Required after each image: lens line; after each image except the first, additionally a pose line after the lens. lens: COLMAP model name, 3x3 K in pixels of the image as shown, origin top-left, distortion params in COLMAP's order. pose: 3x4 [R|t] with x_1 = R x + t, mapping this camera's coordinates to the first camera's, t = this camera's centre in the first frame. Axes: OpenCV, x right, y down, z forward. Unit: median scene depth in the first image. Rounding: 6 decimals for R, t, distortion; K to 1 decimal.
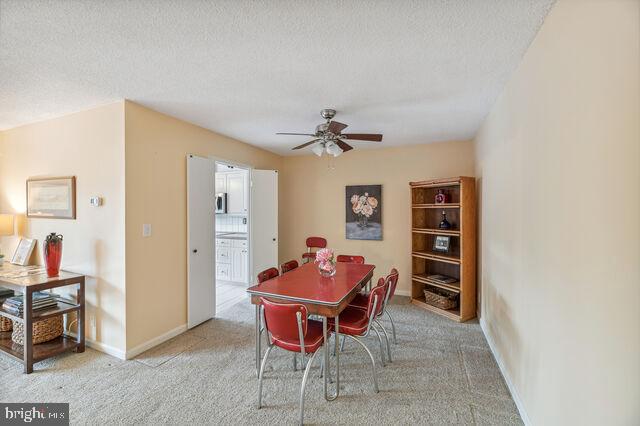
lens RADIAL K [[258.0, 0, 319.8], [0, 258.0, 210.9], [0, 0, 1]] dist [-0.001633, -0.000873]
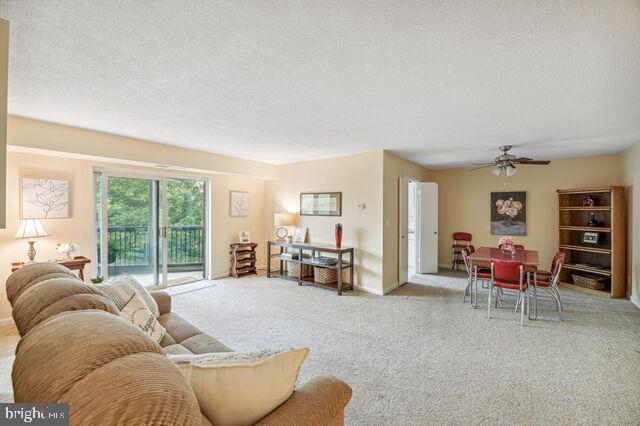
lens RADIAL K [[258.0, 0, 323.9], [0, 258.0, 210.0], [0, 0, 1]] dist [-0.001633, -0.000873]
pose [[0.965098, 0.001500, -0.261886, -0.488791], [-0.003337, 0.999973, -0.006569, 0.000793], [0.261869, 0.007214, 0.965076, -0.600911]]
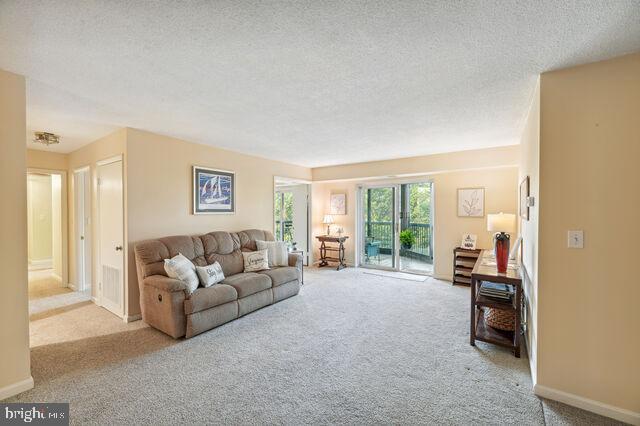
lens RADIAL K [[258.0, 0, 322.3], [0, 258.0, 214.6], [0, 0, 1]] dist [-0.001633, -0.000873]
pose [[-0.202302, 0.015396, -0.979202, 0.127017], [-0.003751, 0.999857, 0.016496, -0.002411], [0.979316, 0.007010, -0.202216, 0.353743]]
